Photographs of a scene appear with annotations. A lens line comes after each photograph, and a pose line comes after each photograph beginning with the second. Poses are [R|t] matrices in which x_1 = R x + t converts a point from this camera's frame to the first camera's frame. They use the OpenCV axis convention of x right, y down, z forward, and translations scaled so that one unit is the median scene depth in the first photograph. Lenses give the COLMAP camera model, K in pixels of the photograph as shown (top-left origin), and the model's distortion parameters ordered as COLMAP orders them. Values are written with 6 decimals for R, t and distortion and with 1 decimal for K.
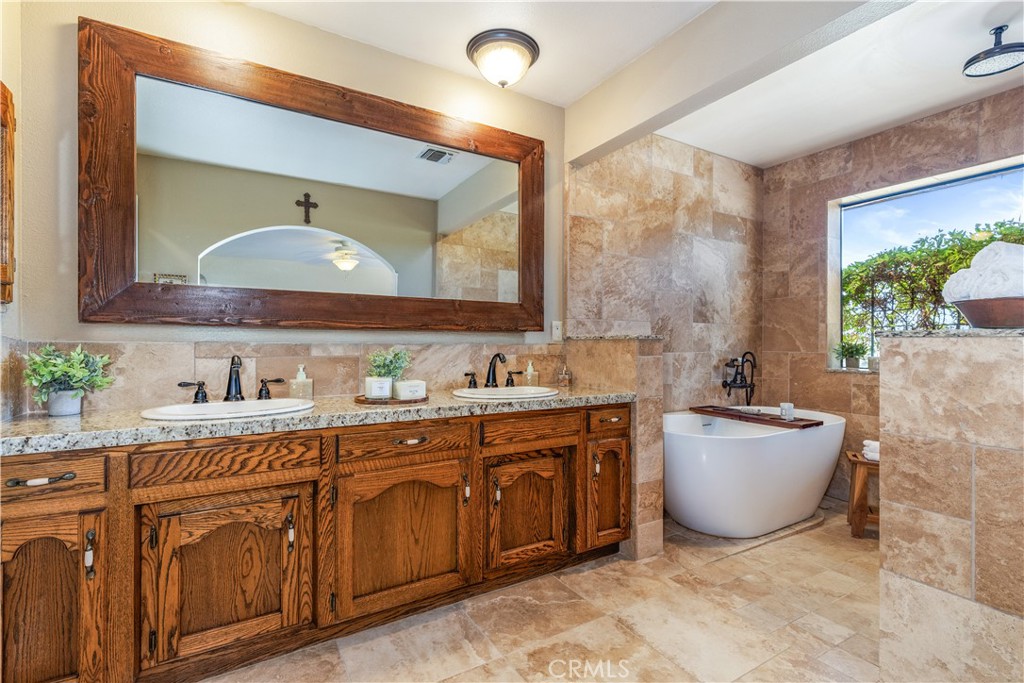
lens RADIAL K [[458.5, 0, 512.0], [0, 458.5, 341.5], [0, 0, 1]] dist [0.001509, -0.000451]
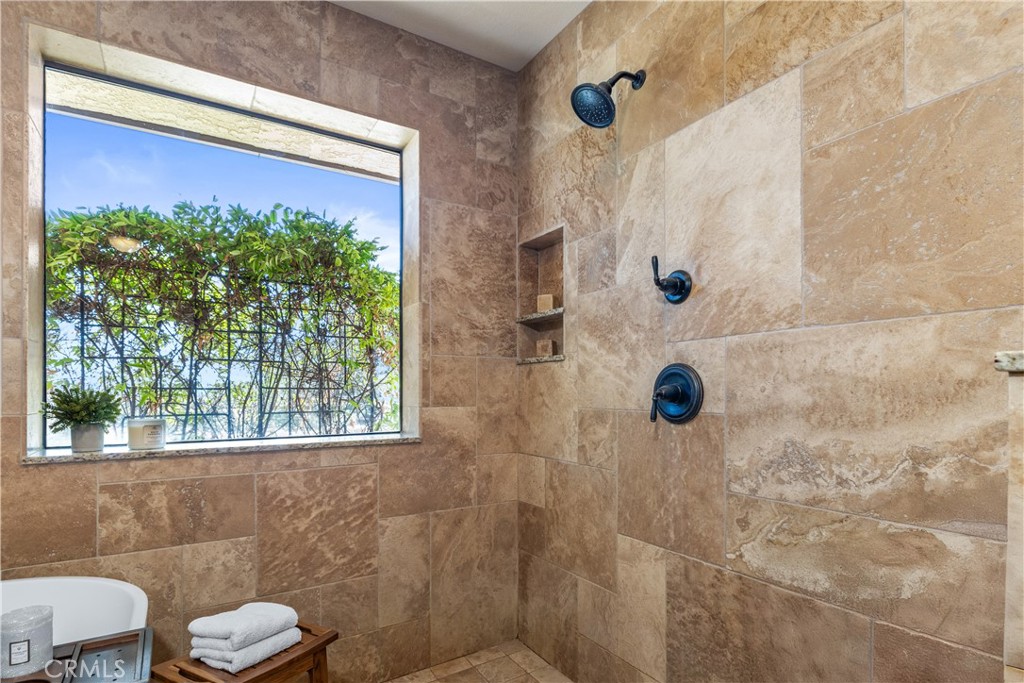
lens RADIAL K [[522.1, 0, 512.3], [0, 522.1, 390.4], [0, 0, 1]] dist [0.003512, -0.000855]
pose [[-0.013834, -0.002951, 0.999900, 0.332311], [-0.001974, 0.999994, 0.002924, 0.001704], [-0.999902, -0.001934, -0.013840, 0.820350]]
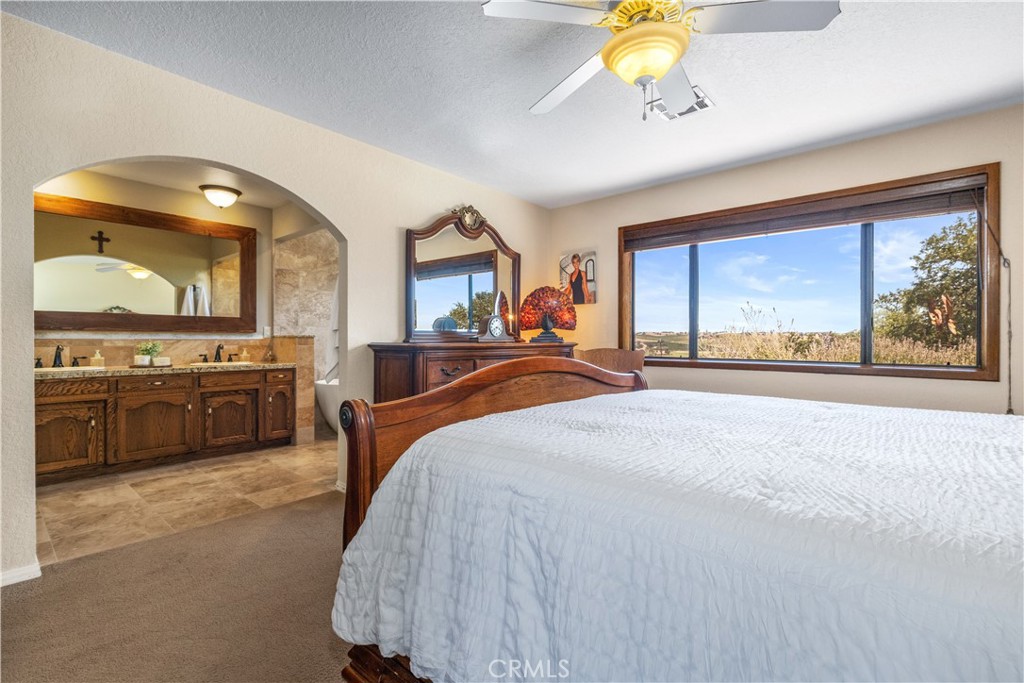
lens RADIAL K [[472.3, 0, 509.3], [0, 472.3, 340.6], [0, 0, 1]] dist [0.001655, -0.000493]
pose [[0.957717, -0.001241, 0.287711, 0.549076], [-0.000917, 0.999972, 0.007366, -0.005920], [-0.287712, -0.007319, 0.957689, -1.226255]]
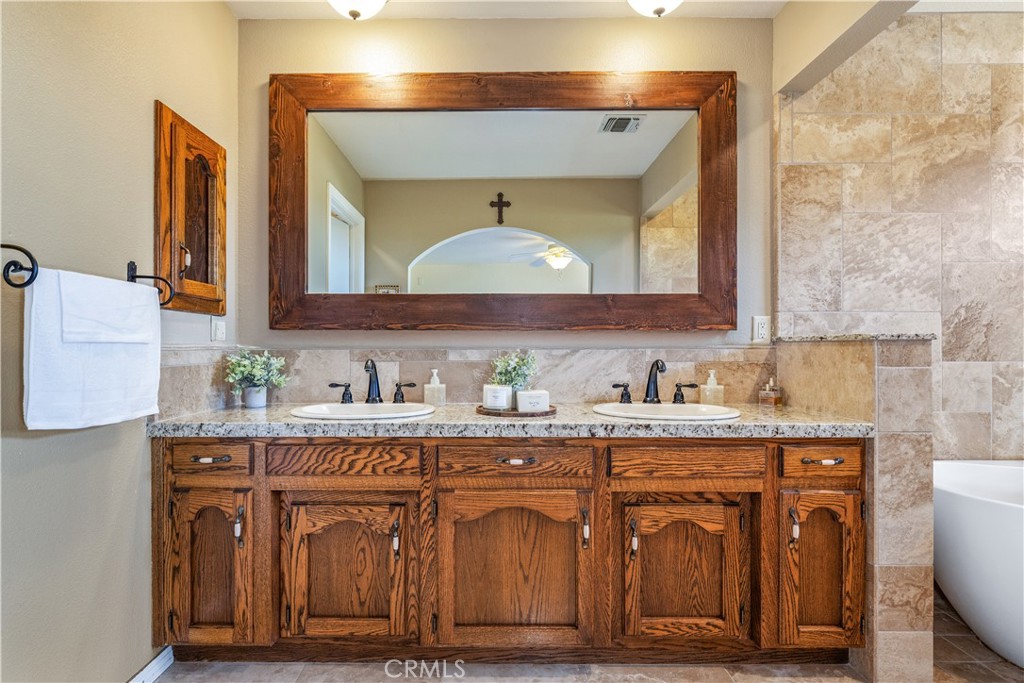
lens RADIAL K [[510.0, 0, 501.1], [0, 510.0, 344.7], [0, 0, 1]] dist [-0.006134, -0.000222]
pose [[0.859983, -0.003866, -0.510308, 0.177570], [0.003692, 0.999992, -0.001354, 0.000353], [0.510309, -0.000720, 0.859991, 0.119407]]
